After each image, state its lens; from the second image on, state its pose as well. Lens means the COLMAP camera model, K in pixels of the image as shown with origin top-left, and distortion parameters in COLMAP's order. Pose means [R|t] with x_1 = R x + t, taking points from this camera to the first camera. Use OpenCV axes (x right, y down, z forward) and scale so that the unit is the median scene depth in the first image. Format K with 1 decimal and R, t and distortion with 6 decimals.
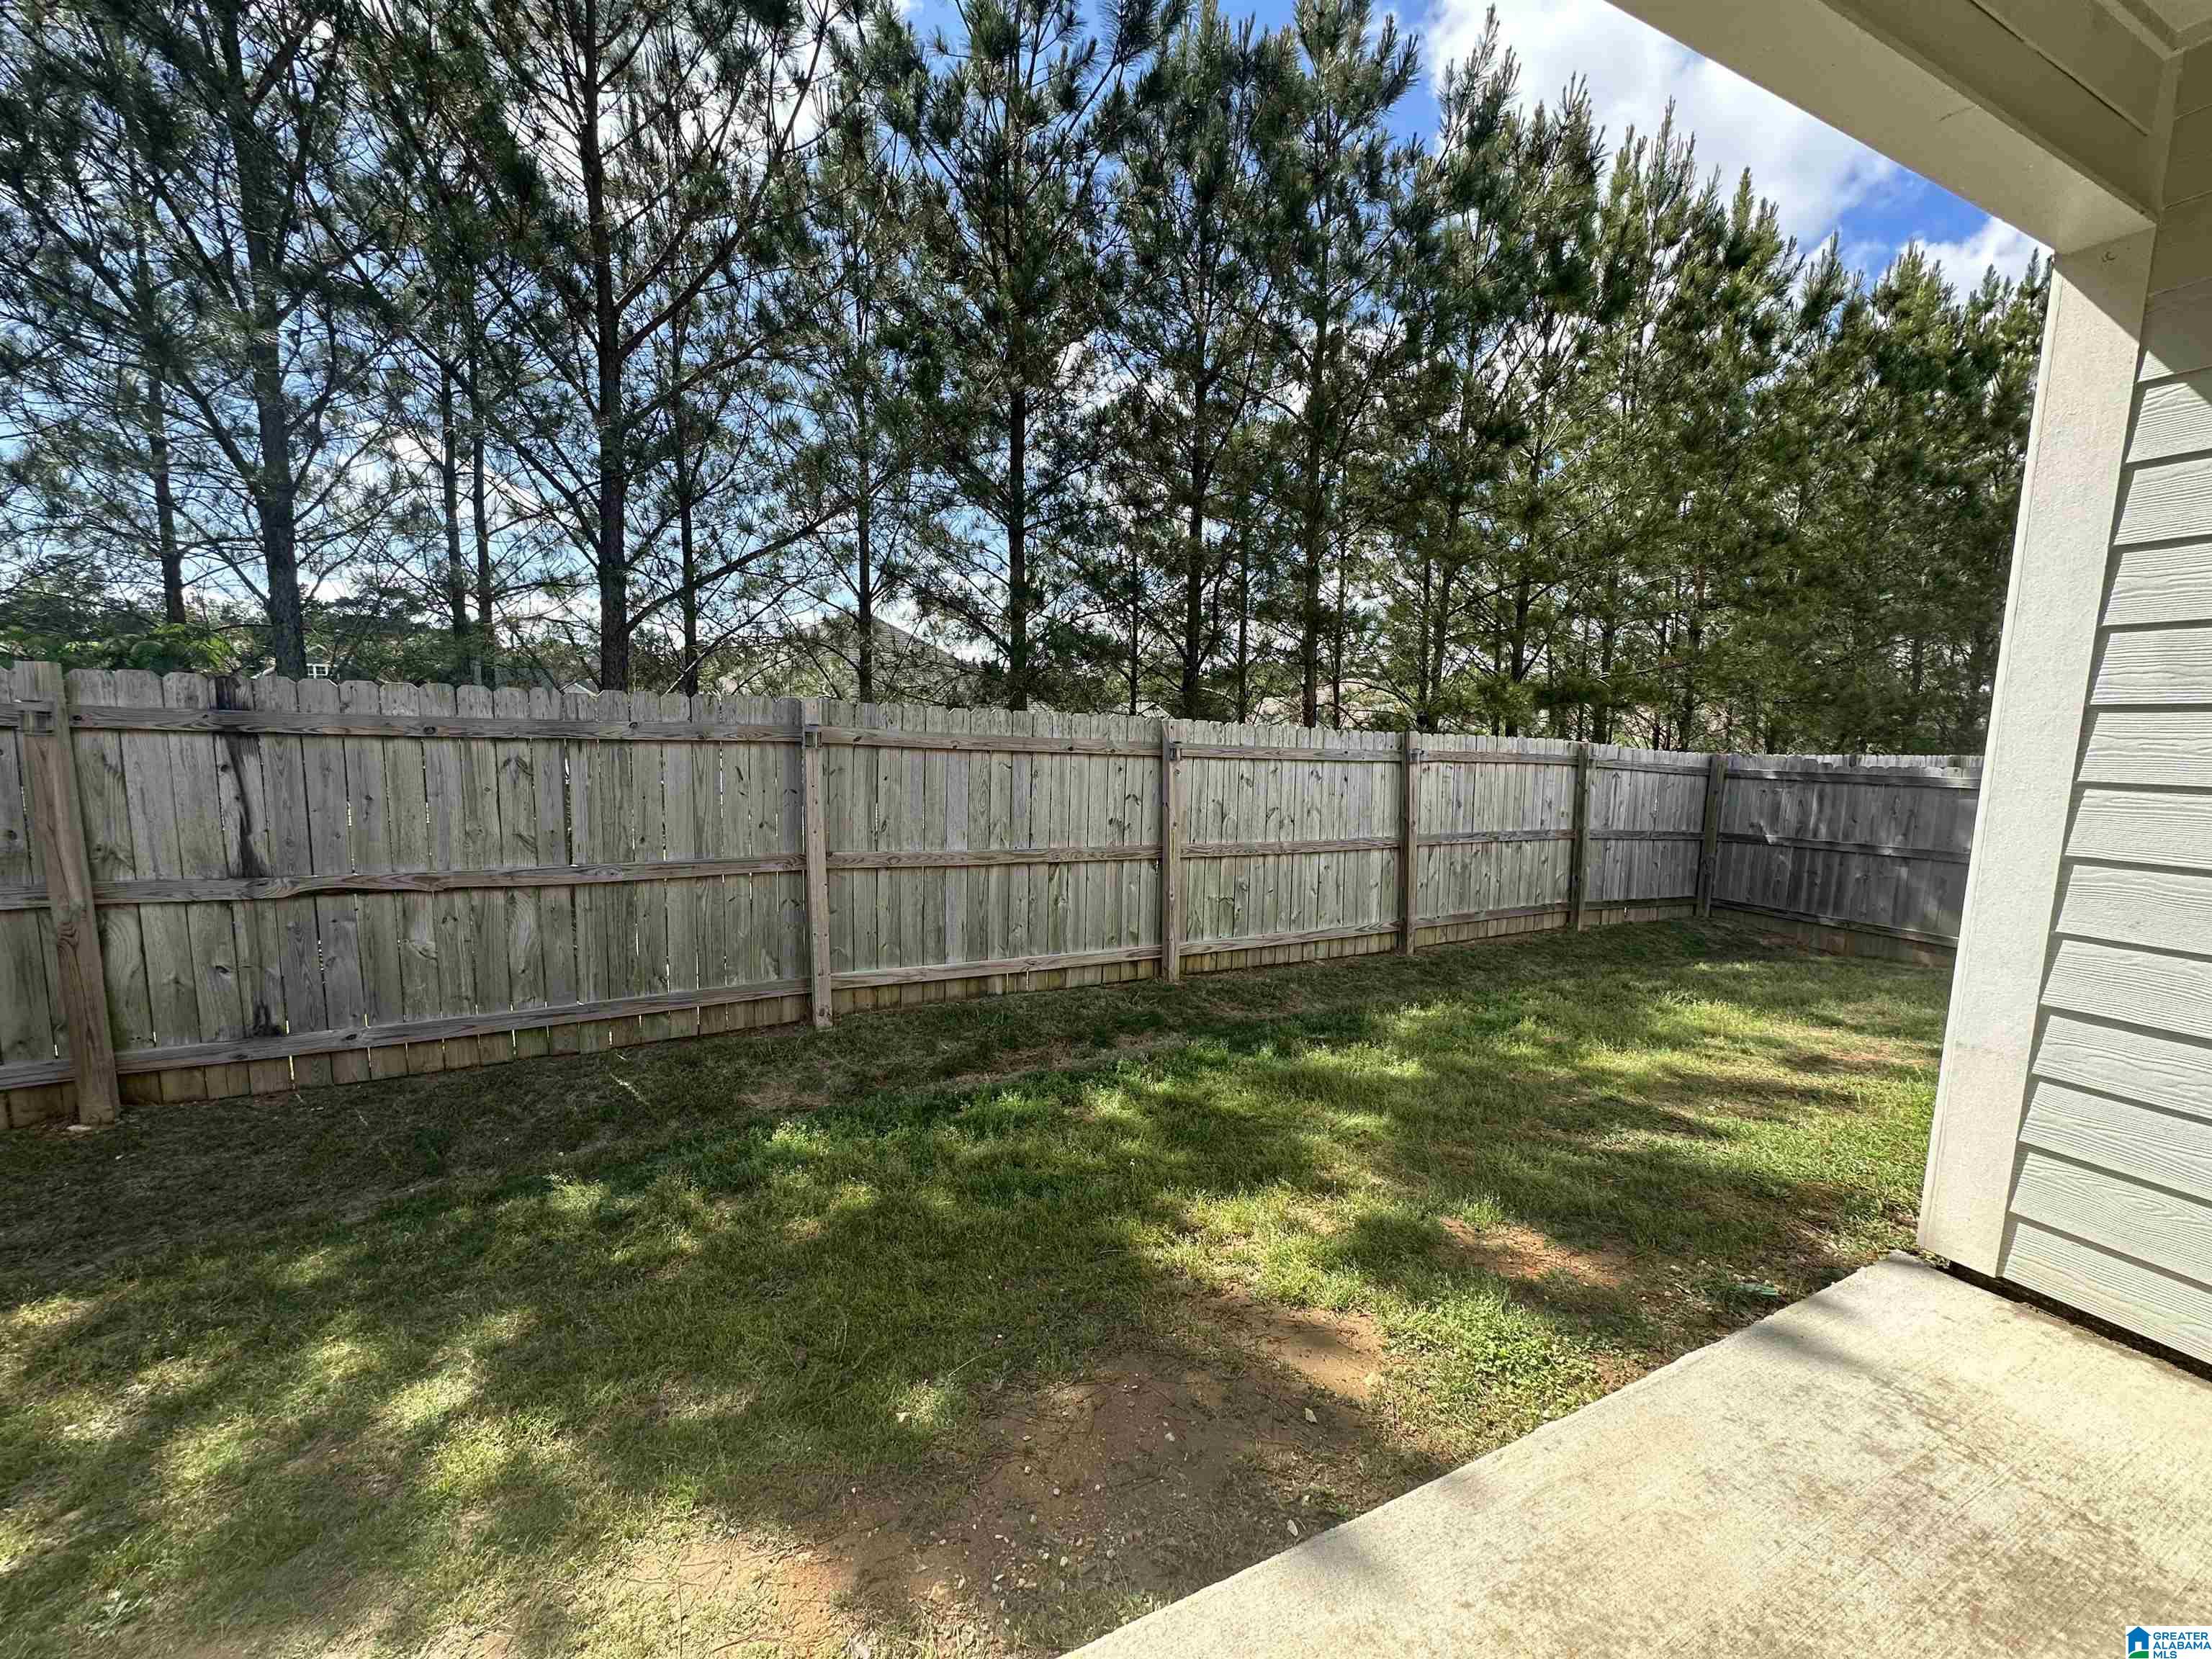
lens RADIAL K [[891.0, 0, 1095.9], [0, 891.0, 834.3], [0, 0, 1]] dist [-0.000814, 0.000296]
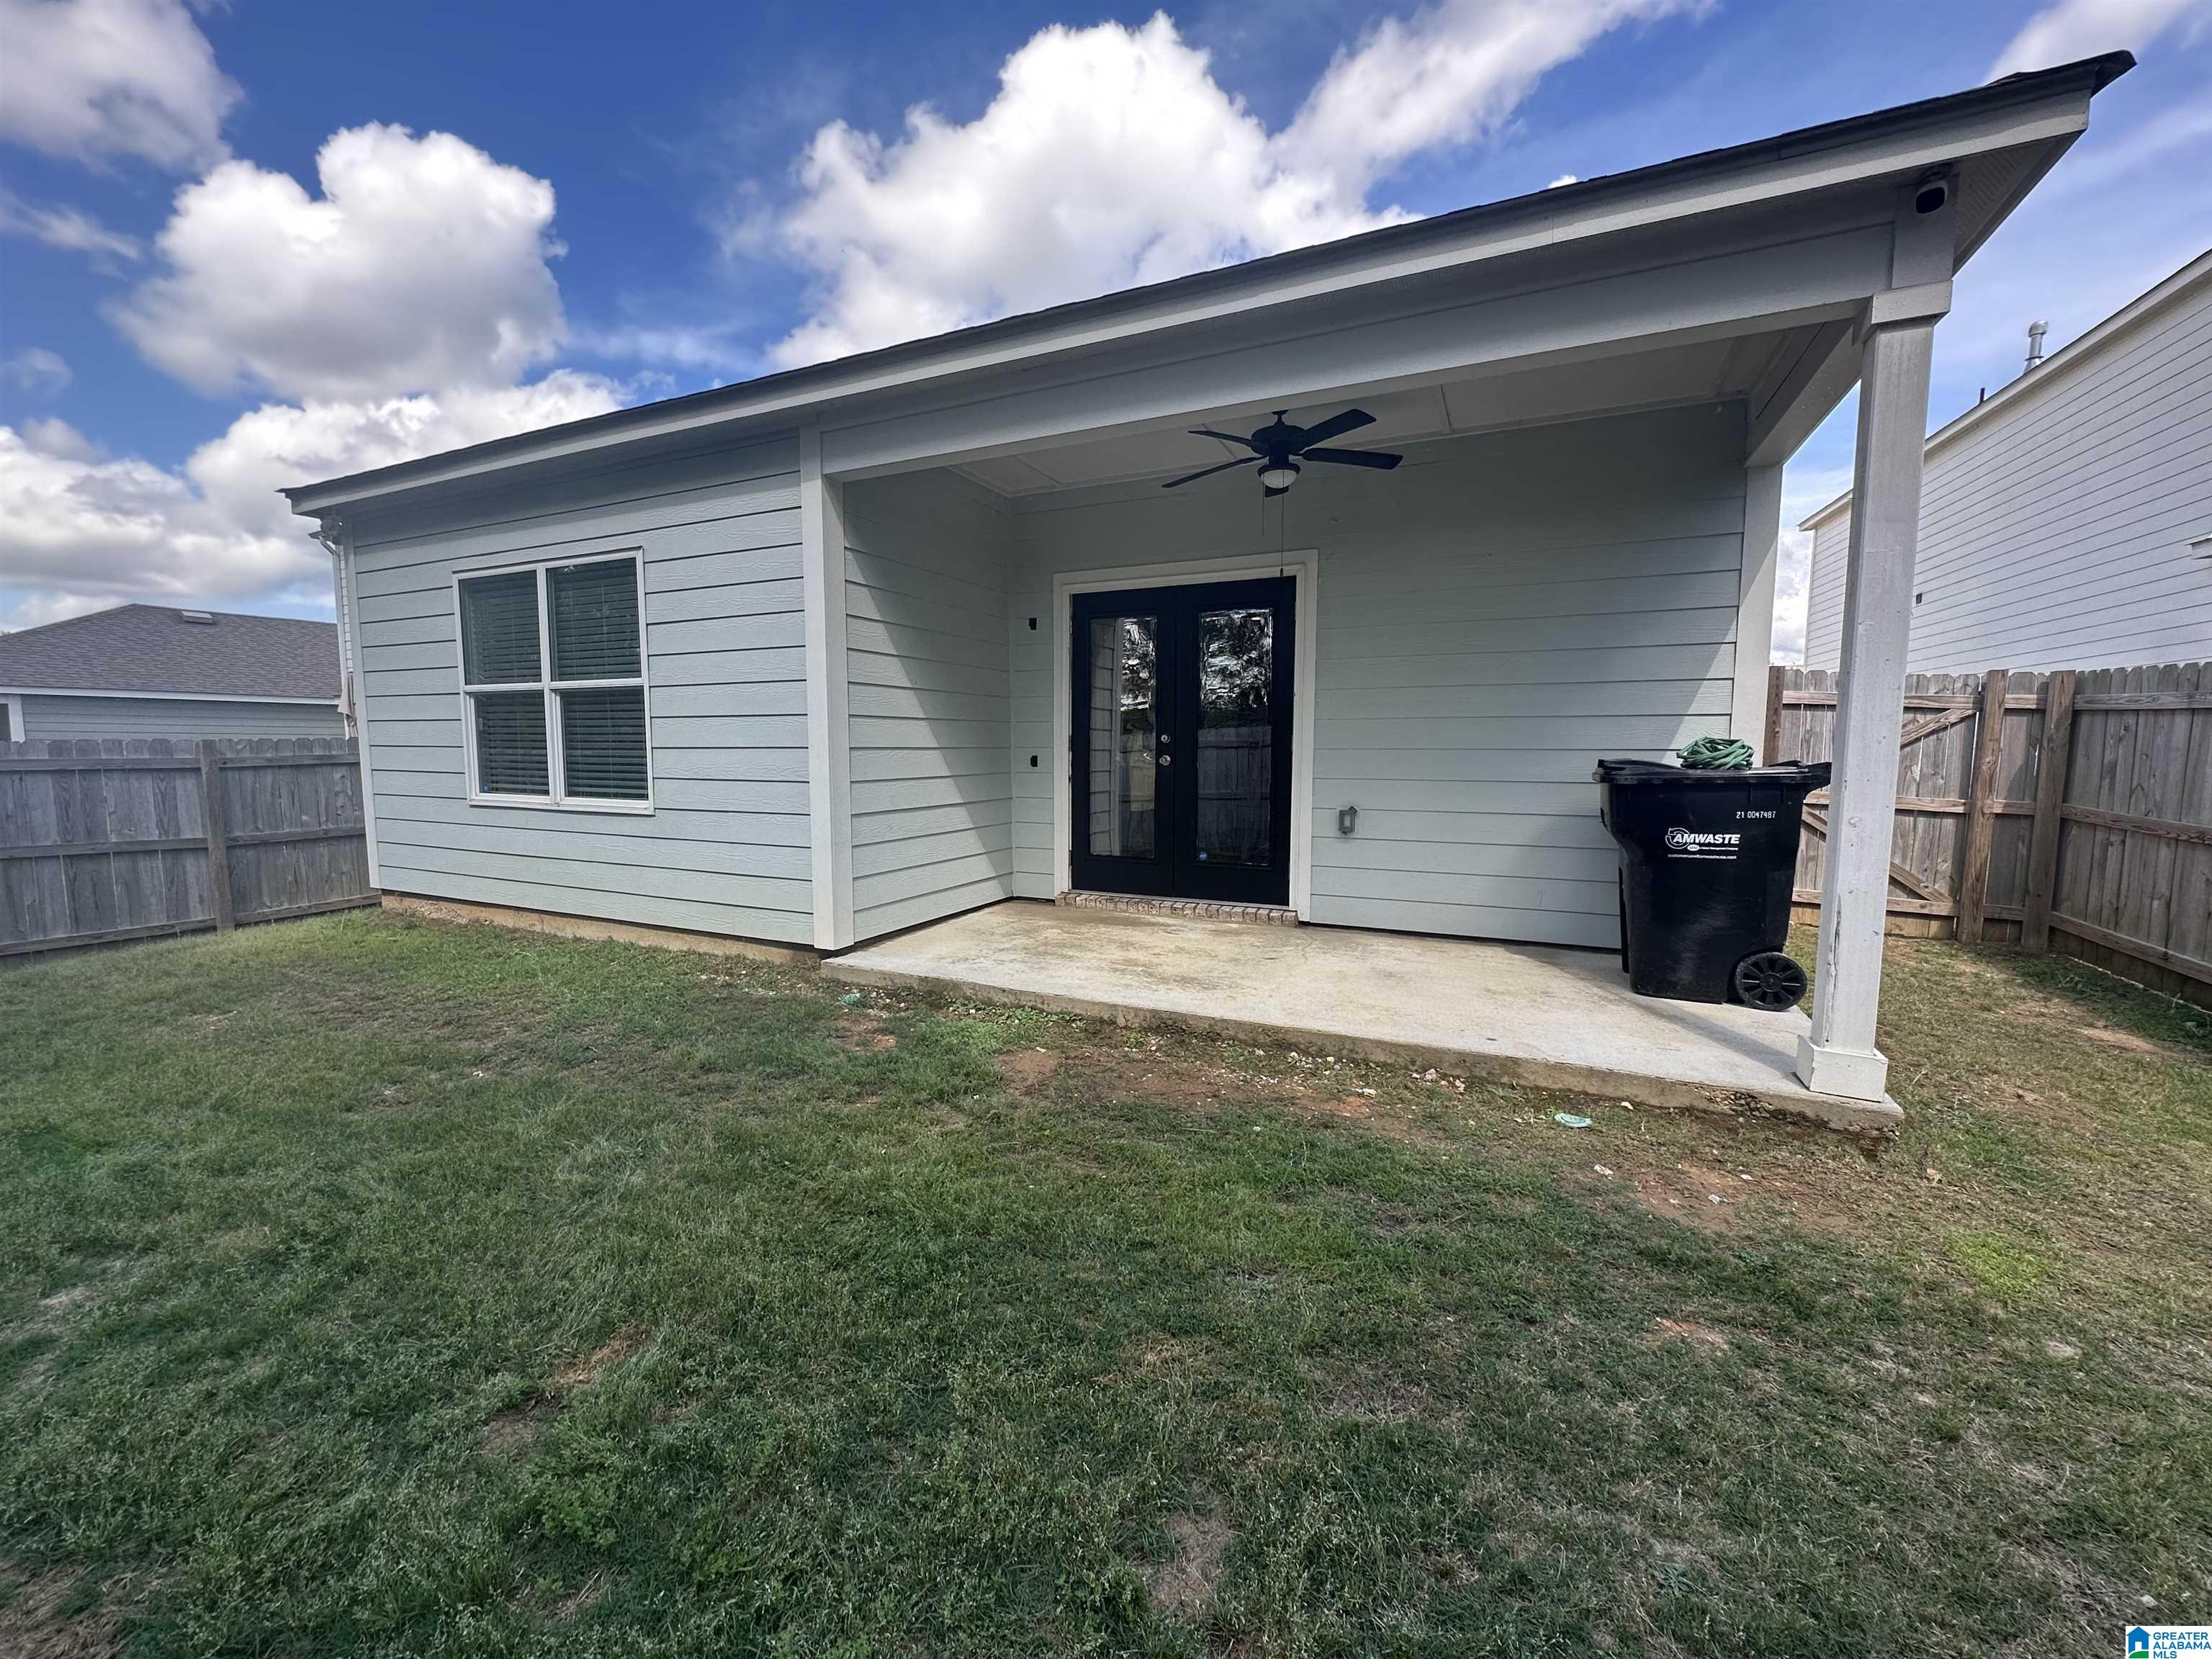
lens RADIAL K [[882.5, 0, 1106.6], [0, 882.5, 832.6], [0, 0, 1]] dist [-0.001891, 0.000200]
pose [[-0.634043, -0.094978, 0.767443, -0.482858], [0.083333, 0.978257, 0.189916, -0.060726], [-0.768795, 0.184368, -0.612342, 0.851351]]
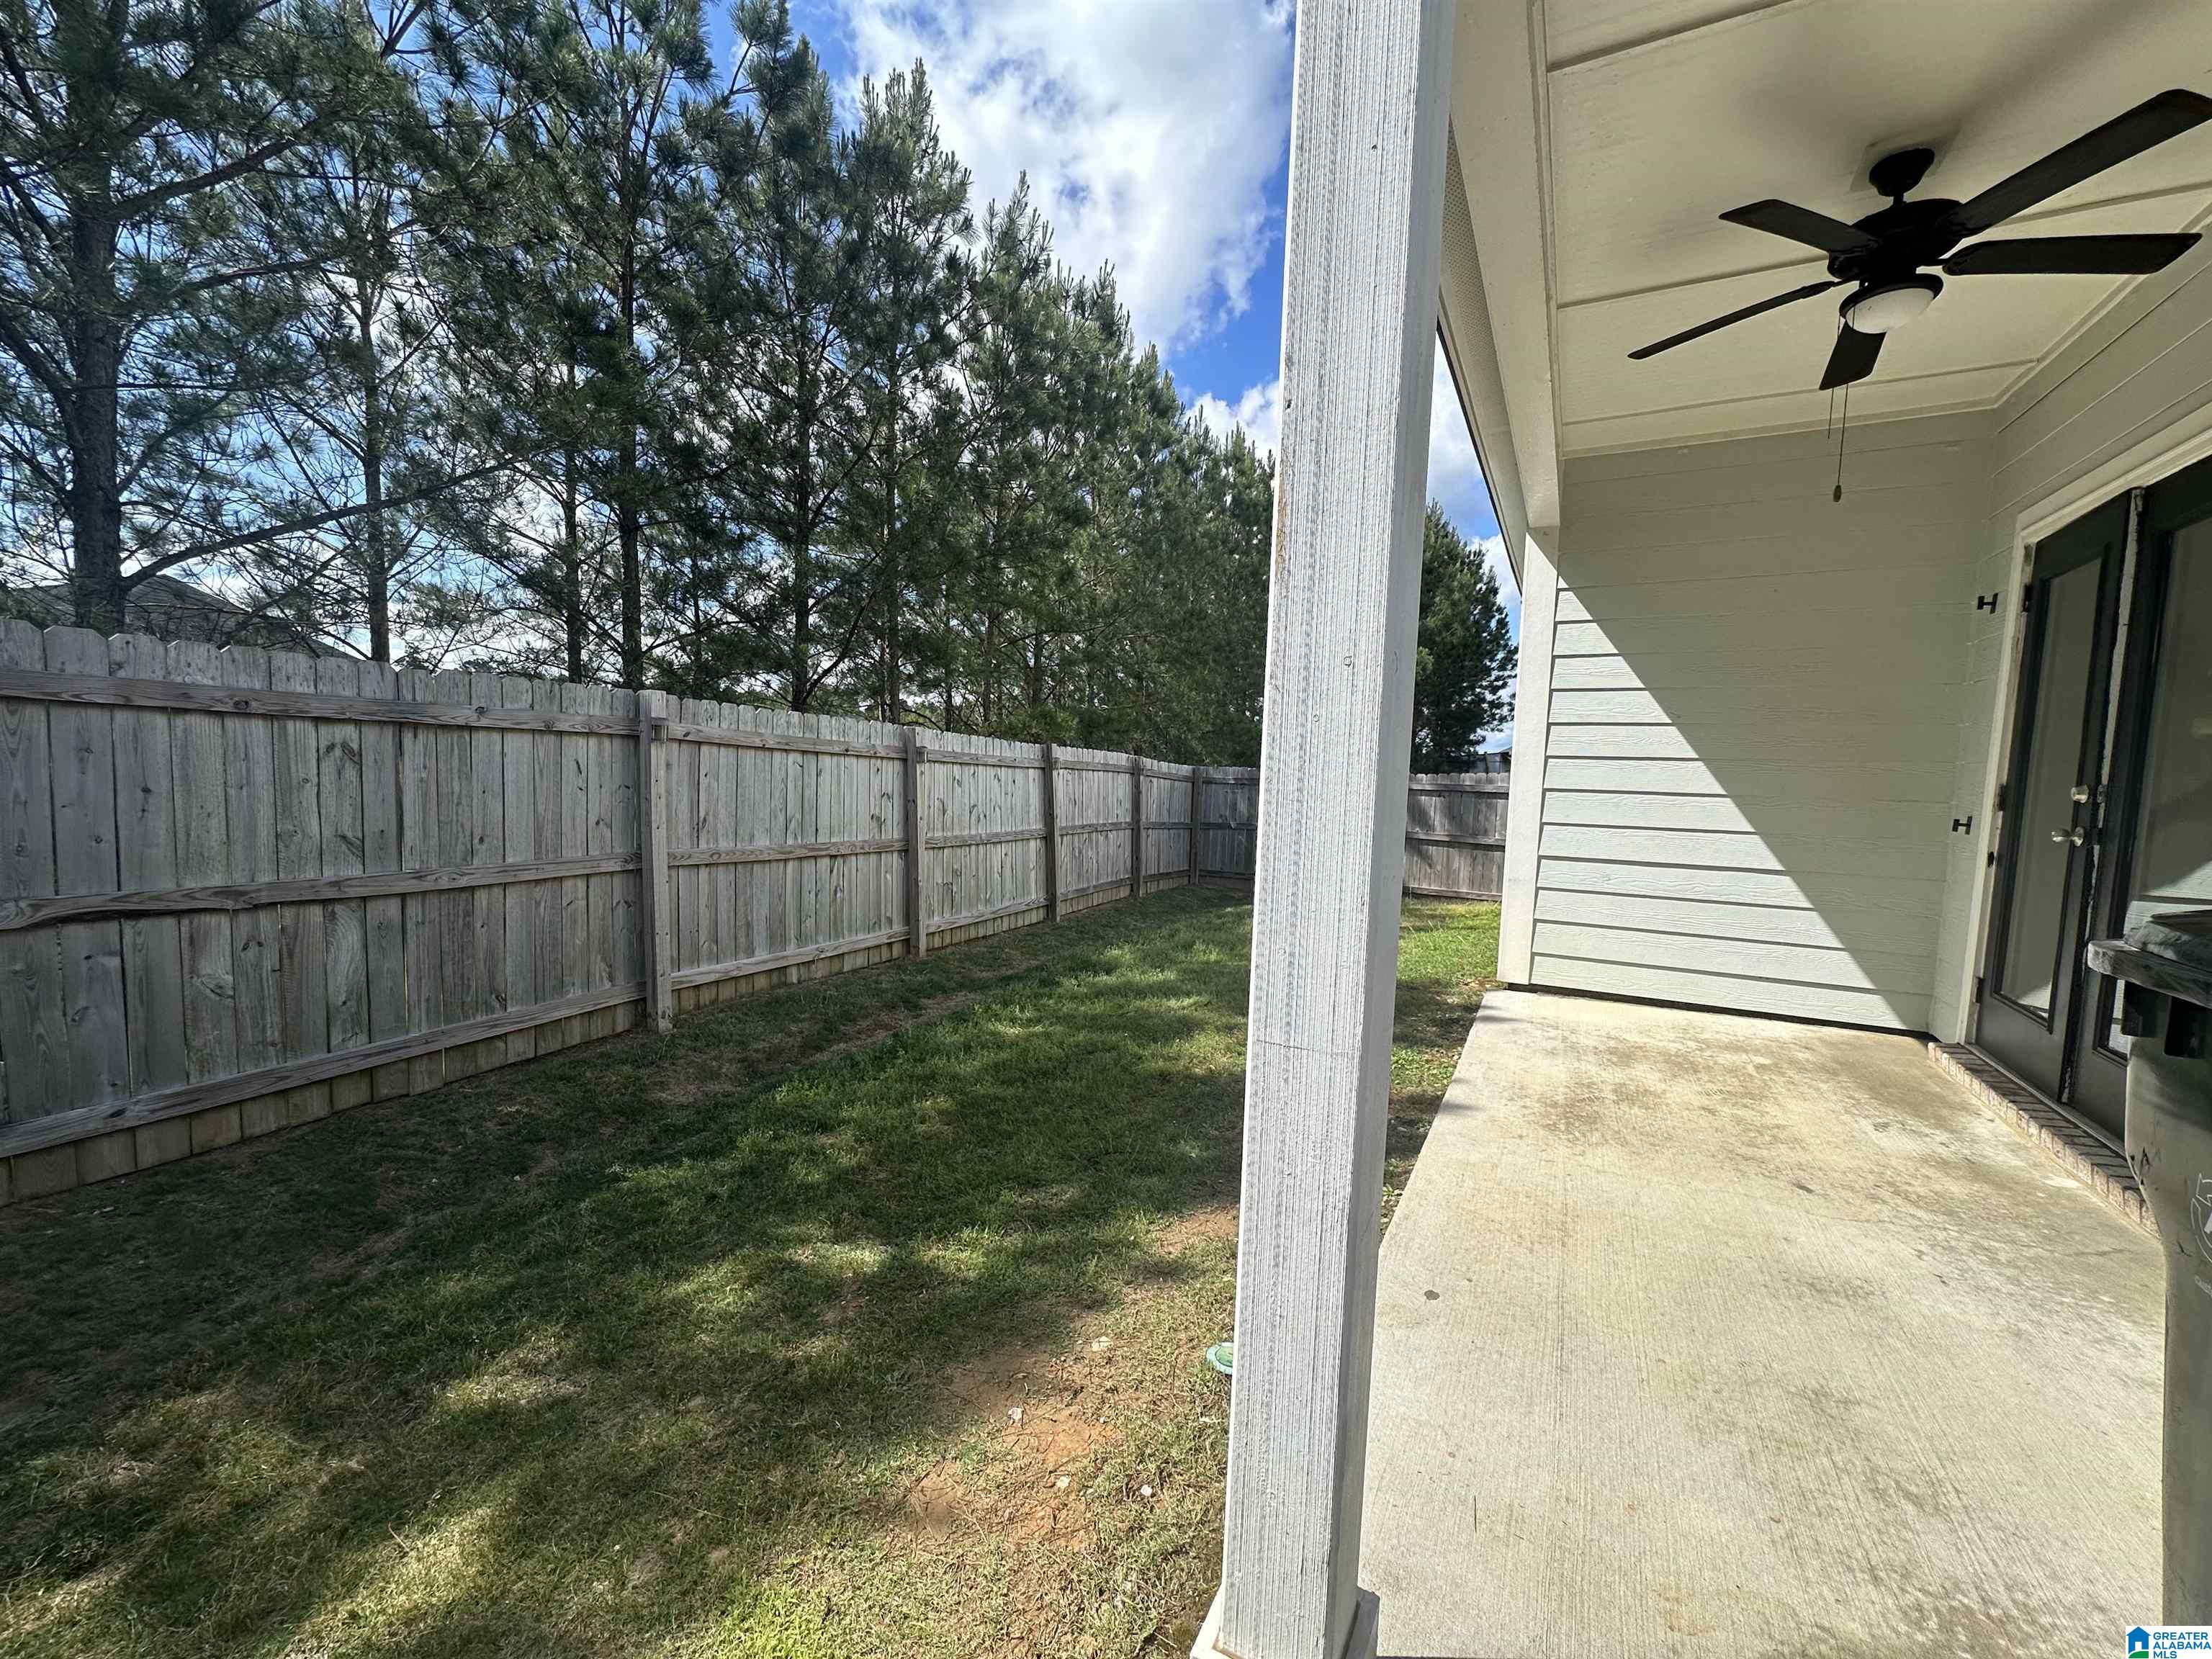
lens RADIAL K [[882.5, 0, 1106.6], [0, 882.5, 832.6], [0, 0, 1]] dist [-0.001891, 0.000200]
pose [[0.806630, -0.040251, 0.589684, -0.512090], [0.057670, 0.998278, -0.010746, 0.043209], [-0.588236, 0.042676, 0.807562, -0.072310]]
